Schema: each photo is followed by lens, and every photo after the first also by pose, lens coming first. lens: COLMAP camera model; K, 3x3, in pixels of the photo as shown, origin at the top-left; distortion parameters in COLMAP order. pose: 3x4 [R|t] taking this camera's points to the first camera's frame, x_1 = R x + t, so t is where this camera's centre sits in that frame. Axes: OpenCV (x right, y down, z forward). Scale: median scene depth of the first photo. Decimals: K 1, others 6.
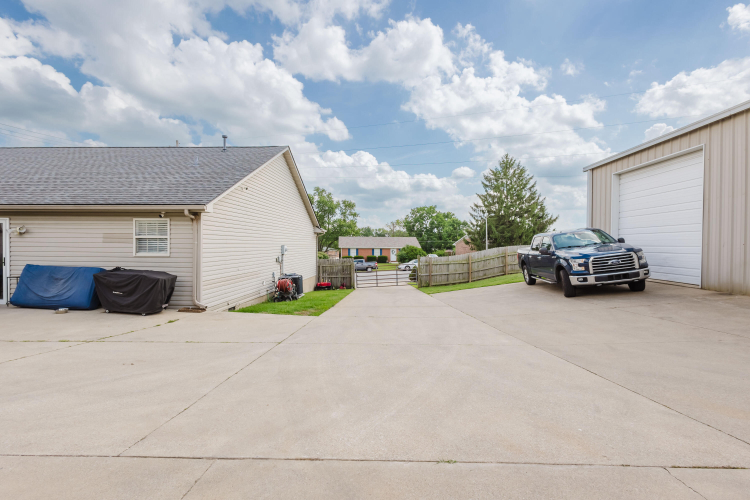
lens RADIAL K [[362.2, 0, 375.0], [0, 362.2, 250.0], [0, 0, 1]] dist [-0.001876, -0.000605]
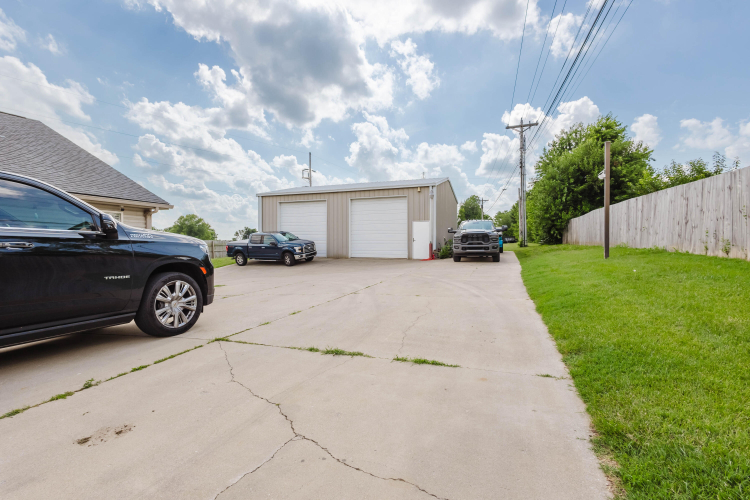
lens RADIAL K [[362.2, 0, 375.0], [0, 362.2, 250.0], [0, 0, 1]] dist [-0.001876, -0.000605]
pose [[0.266384, -0.021625, 0.963624, -0.143831], [0.012659, 0.999741, 0.018936, 0.001128], [-0.963784, 0.007155, 0.266588, 0.001912]]
